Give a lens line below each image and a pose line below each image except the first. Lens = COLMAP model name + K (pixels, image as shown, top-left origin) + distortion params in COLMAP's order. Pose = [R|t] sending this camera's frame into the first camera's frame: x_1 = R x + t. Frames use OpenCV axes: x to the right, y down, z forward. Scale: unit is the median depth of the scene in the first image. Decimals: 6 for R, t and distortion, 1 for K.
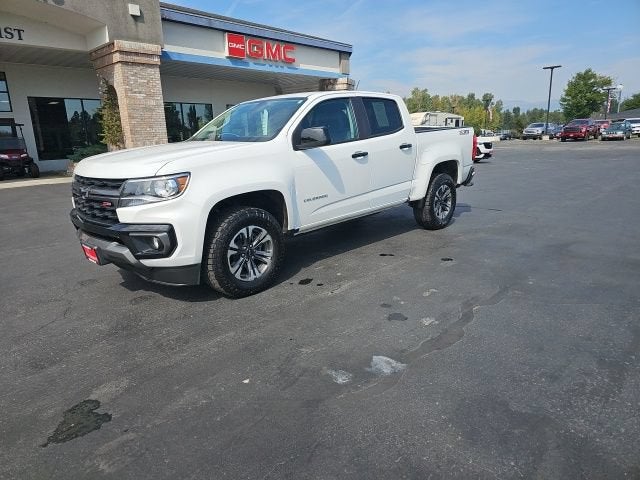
lens RADIAL K [[420.6, 0, 313.3], [0, 420.6, 234.5], [0, 0, 1]] dist [0.053469, -0.043349]
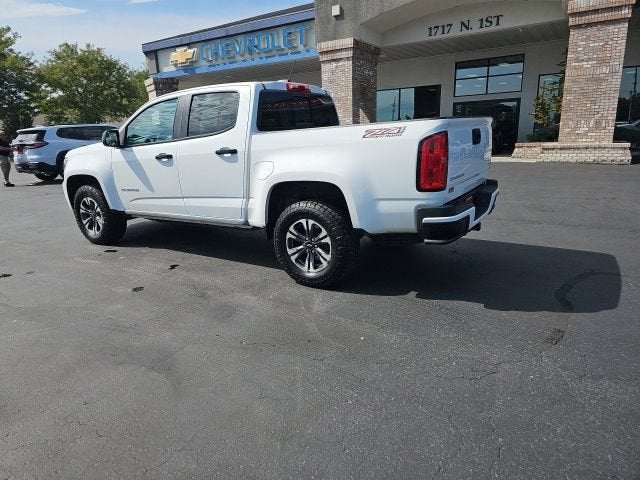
lens RADIAL K [[420.6, 0, 311.5], [0, 420.6, 240.9], [0, 0, 1]] dist [0.053469, -0.043349]
pose [[0.194656, 0.270648, -0.942793, 0.962736], [-0.193852, 0.952836, 0.233507, -0.248490], [0.961525, 0.137309, 0.237940, 0.927418]]
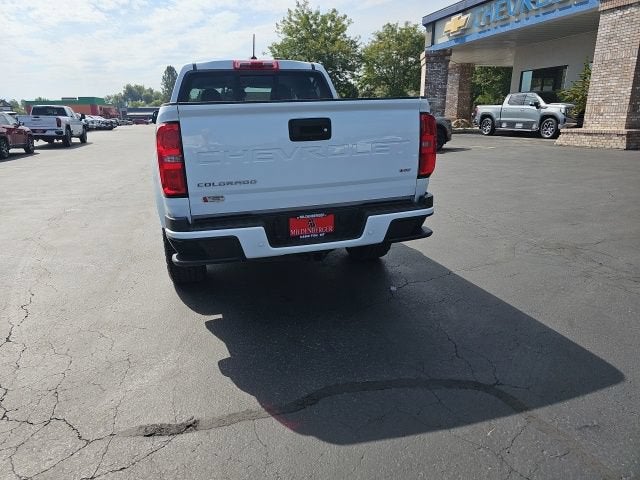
lens RADIAL K [[420.6, 0, 311.0], [0, 420.6, 241.8], [0, 0, 1]] dist [0.053469, -0.043349]
pose [[-0.493125, 0.292514, -0.819306, 0.757850], [-0.156699, 0.896507, 0.414391, -0.377885], [0.855730, 0.332731, -0.396253, 1.525531]]
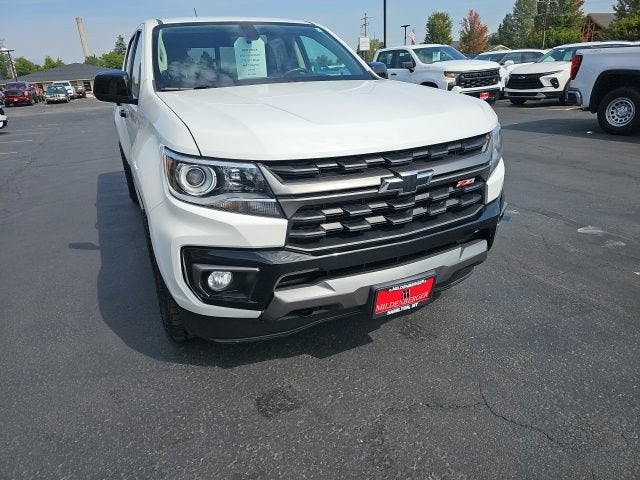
lens RADIAL K [[420.6, 0, 310.7], [0, 420.6, 240.5], [0, 0, 1]] dist [0.053469, -0.043349]
pose [[0.352547, -0.329411, 0.875899, -0.652875], [0.252793, 0.934721, 0.249784, -0.117443], [-0.901003, 0.133361, 0.412806, 0.574934]]
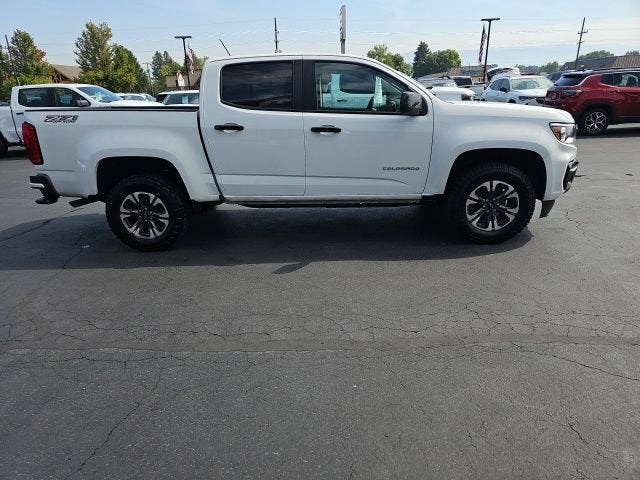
lens RADIAL K [[420.6, 0, 315.3], [0, 420.6, 235.7], [0, 0, 1]] dist [0.053469, -0.043349]
pose [[-0.661306, -0.180781, 0.728006, -0.677793], [0.230776, 0.874419, 0.426771, -0.355159], [-0.713734, 0.450233, -0.536539, 1.524118]]
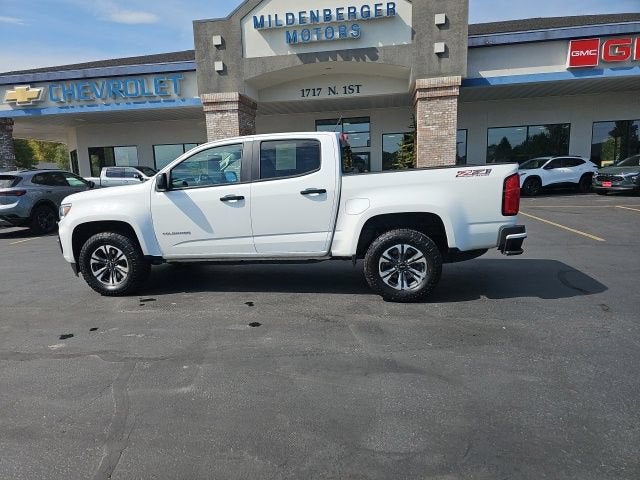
lens RADIAL K [[420.6, 0, 311.5], [0, 420.6, 243.0], [0, 0, 1]] dist [0.053469, -0.043349]
pose [[0.562555, 0.146797, -0.813623, 0.876423], [-0.171845, 0.983379, 0.058608, -0.145358], [0.808703, 0.106847, 0.578431, 0.477817]]
